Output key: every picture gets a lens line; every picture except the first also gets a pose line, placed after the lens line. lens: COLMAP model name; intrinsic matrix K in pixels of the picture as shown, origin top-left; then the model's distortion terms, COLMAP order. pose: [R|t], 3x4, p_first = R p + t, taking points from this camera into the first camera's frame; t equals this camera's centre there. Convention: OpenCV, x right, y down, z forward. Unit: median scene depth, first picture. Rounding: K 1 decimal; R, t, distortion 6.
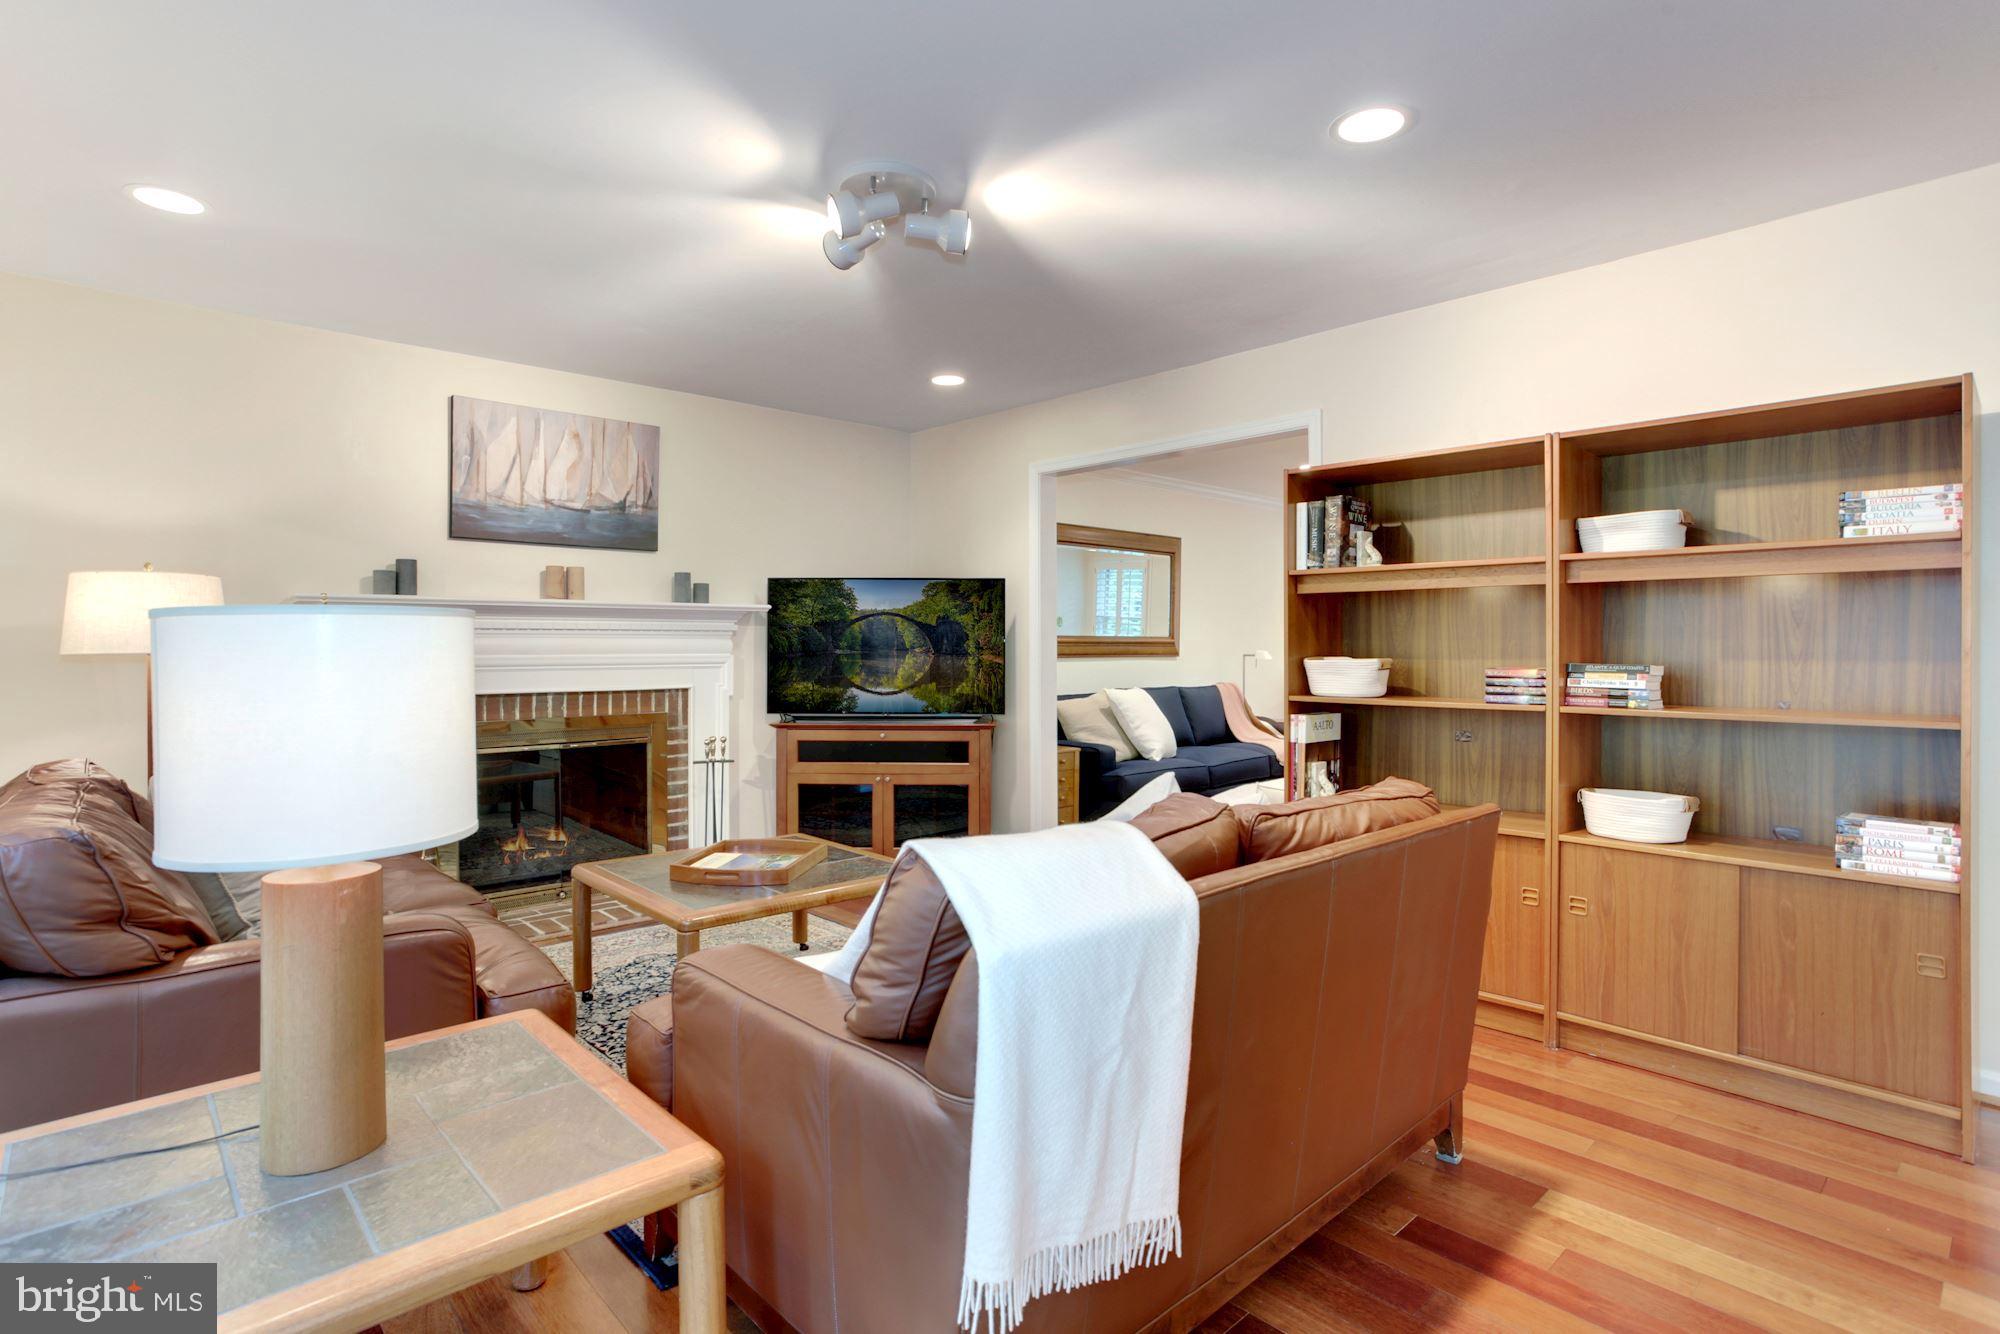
lens RADIAL K [[995.0, 0, 985.1], [0, 995.0, 649.9], [0, 0, 1]] dist [-0.021622, 0.011613]
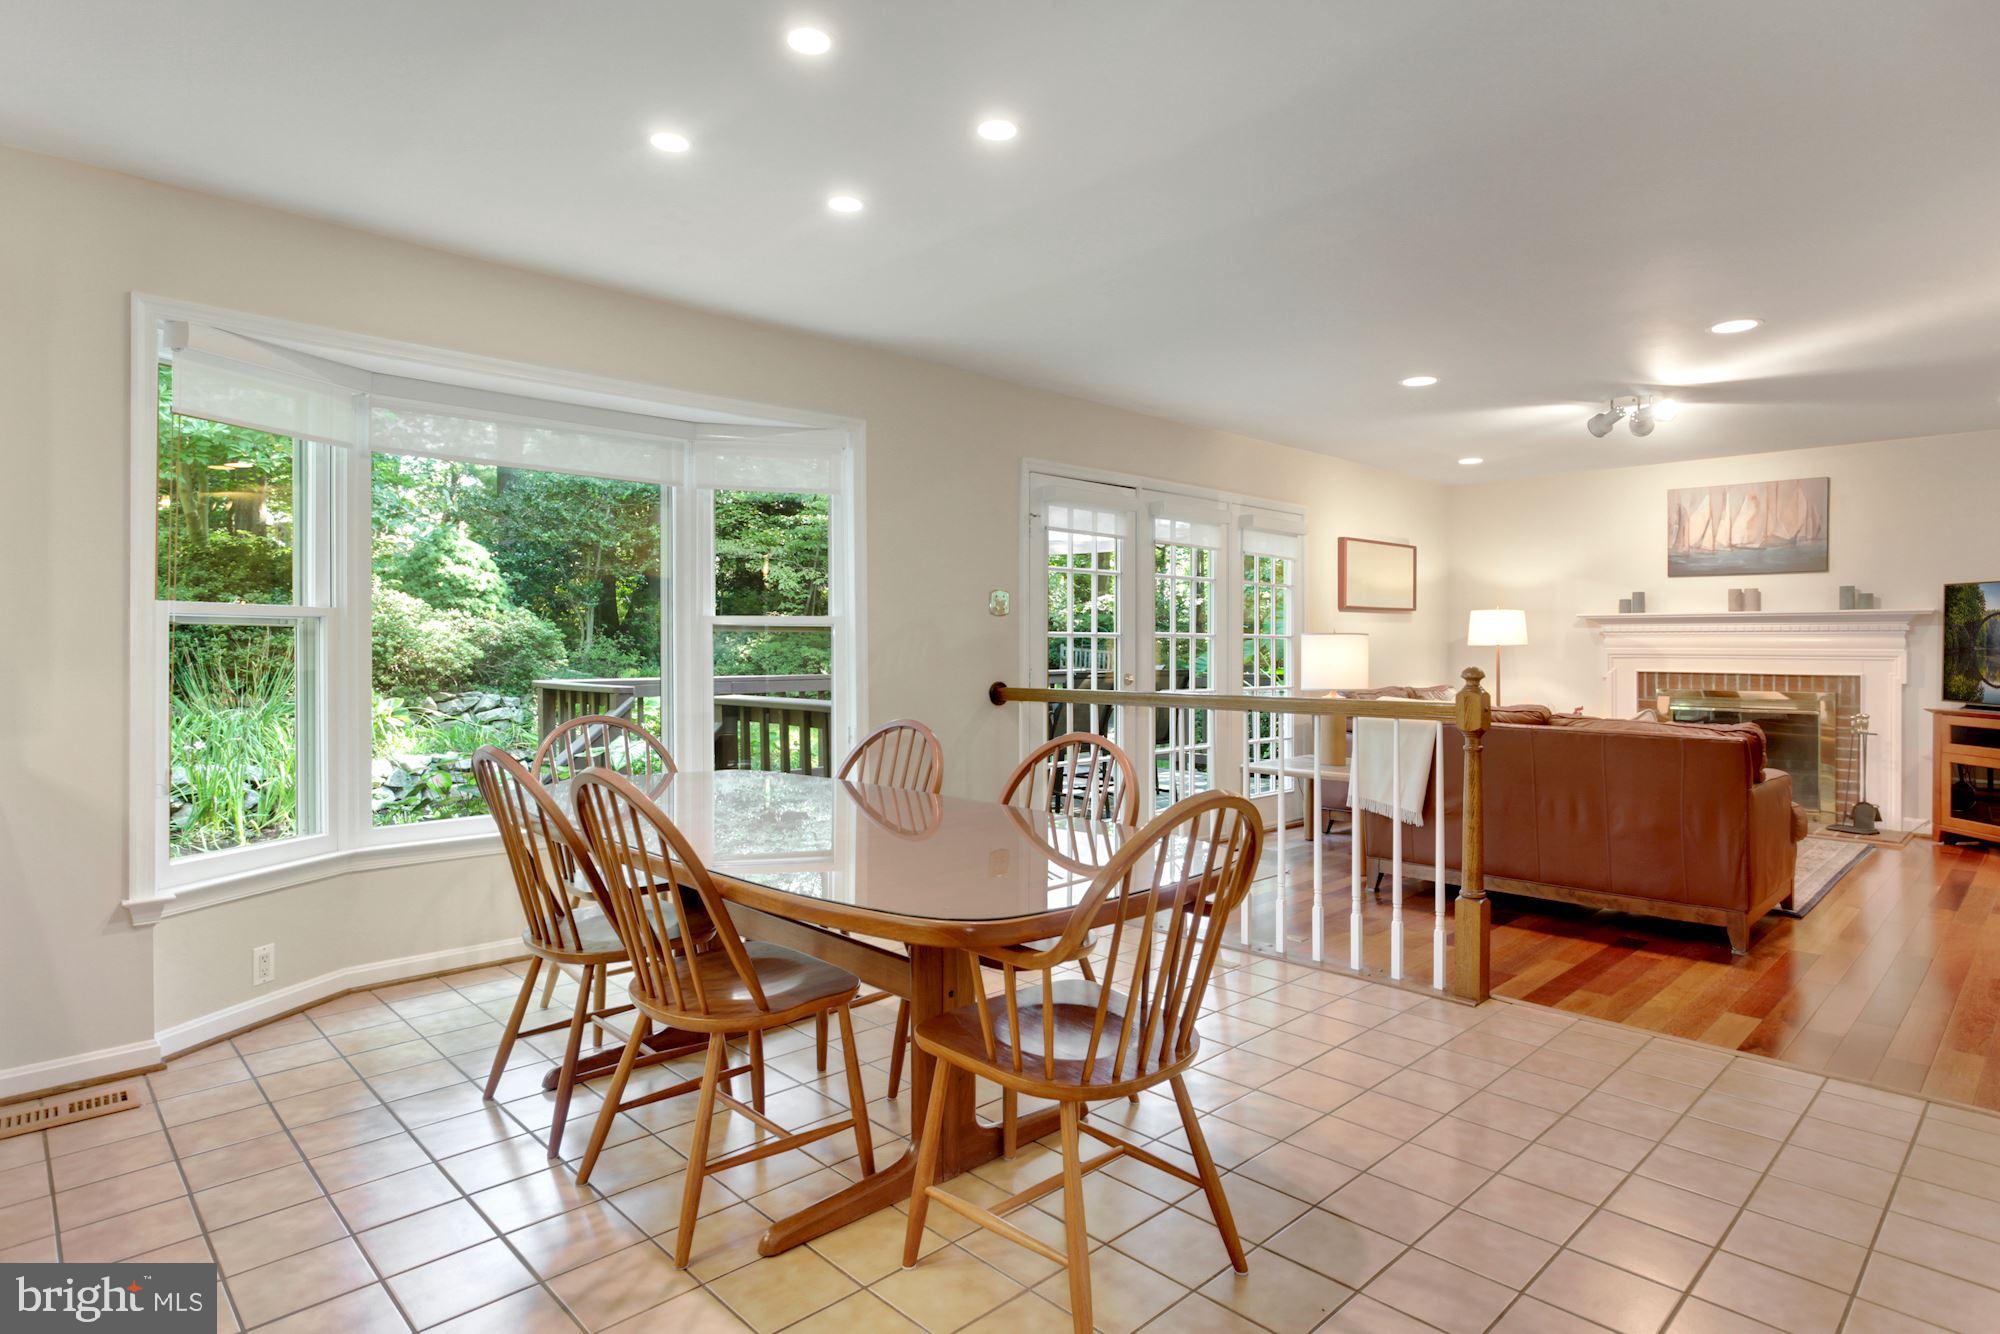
lens RADIAL K [[1069.6, 0, 1005.3], [0, 1069.6, 646.1], [0, 0, 1]] dist [-0.021000, 0.000328]
pose [[0.024994, 0.006154, -0.999669, 1.014530], [-0.007478, 0.999954, 0.005969, 0.000551], [0.999660, 0.007326, 0.025039, -0.125647]]
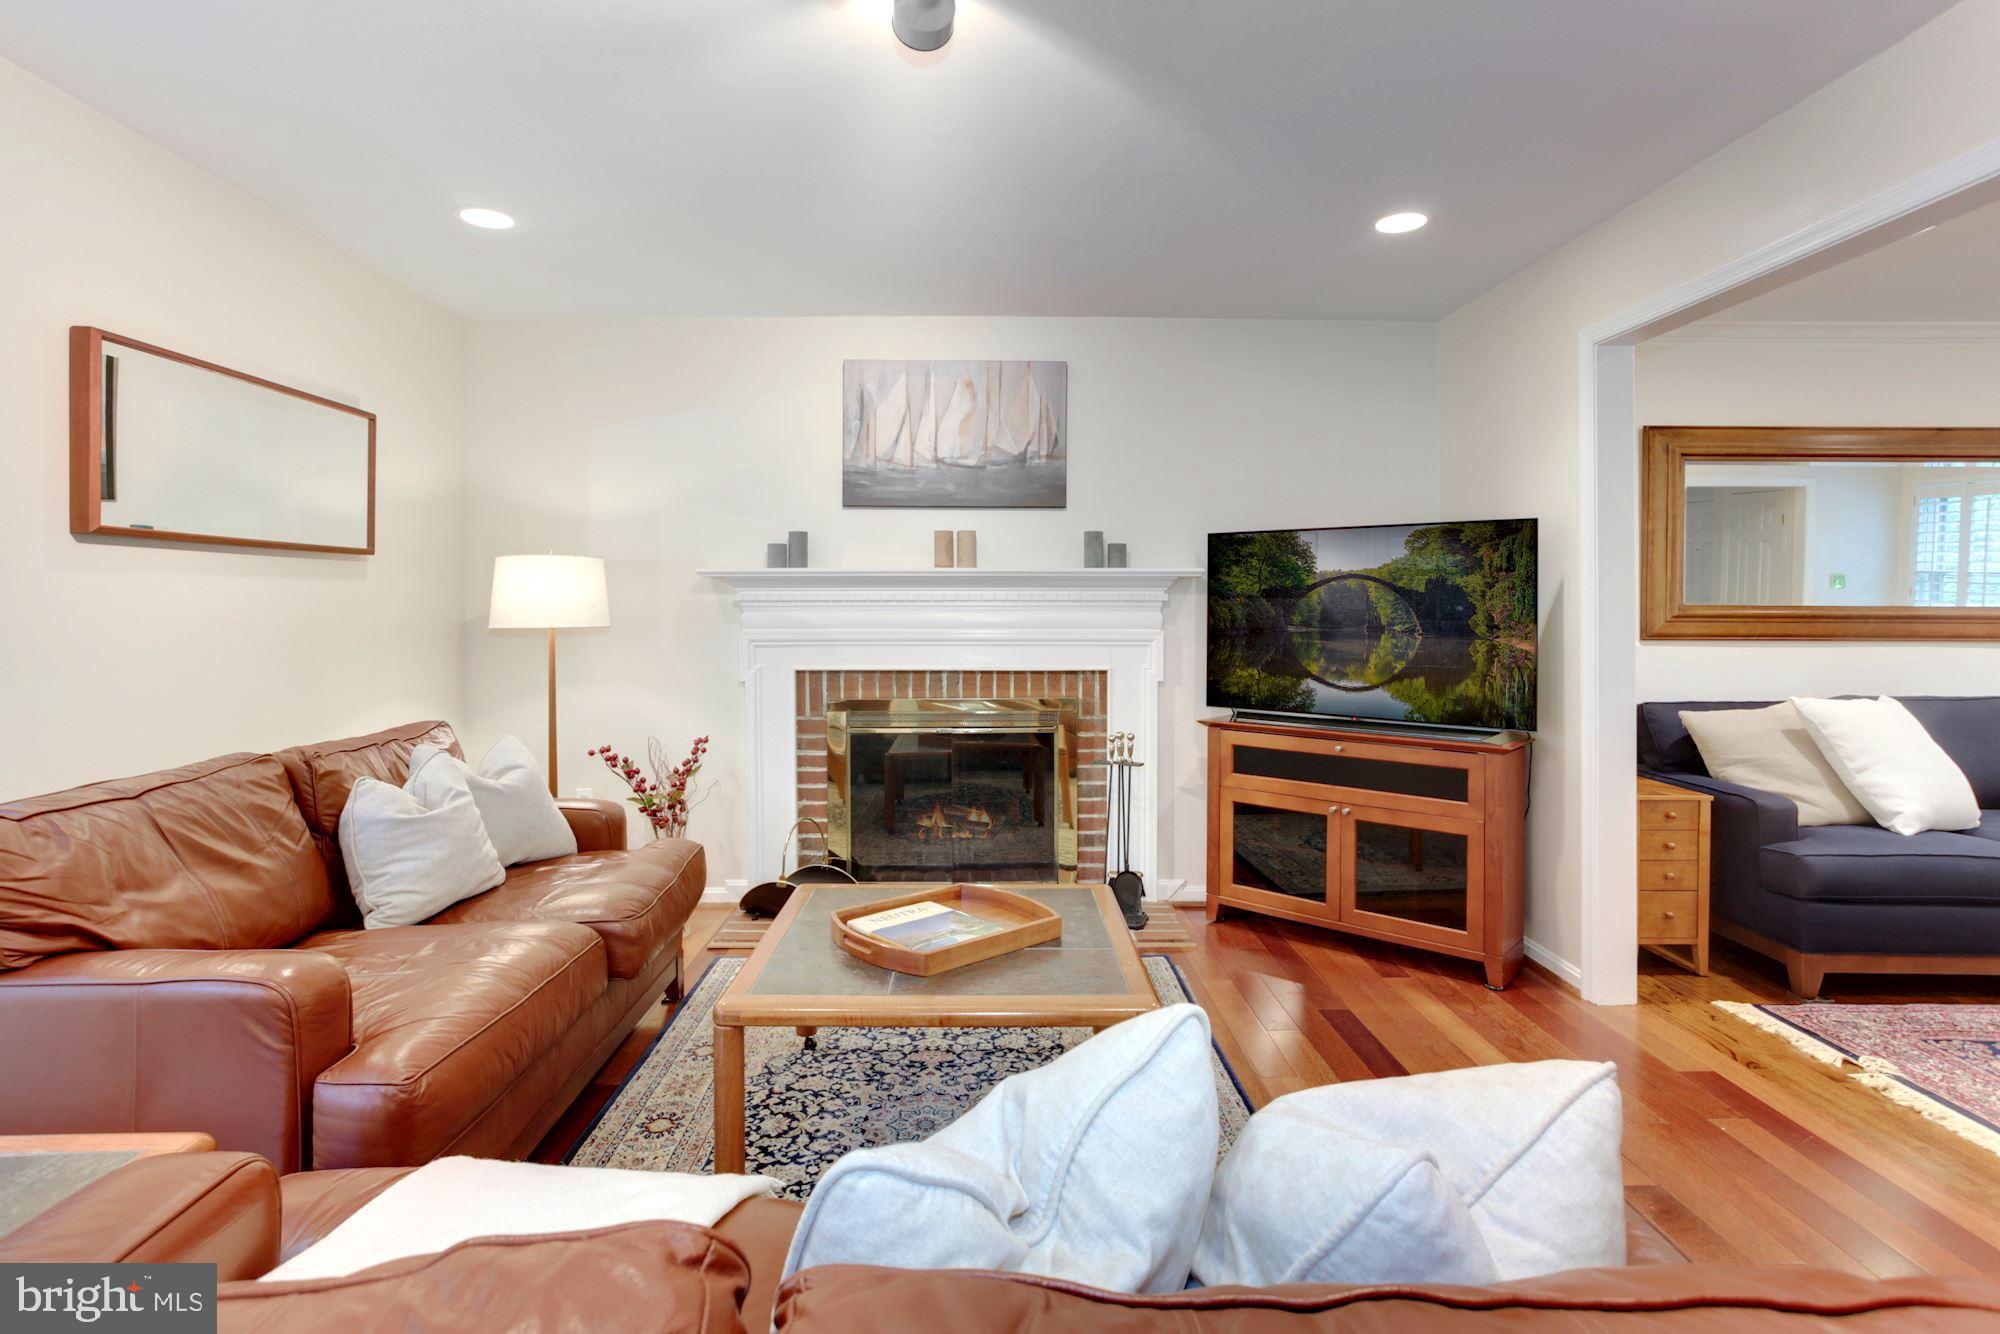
lens RADIAL K [[995.0, 0, 1005.4], [0, 995.0, 600.0], [0, 0, 1]] dist [-0.021622, 0.011613]
pose [[0.757244, -0.002611, -0.653127, 0.180174], [-0.005360, 0.999933, -0.010213, -0.011410], [0.653110, 0.011234, 0.757179, 0.311832]]
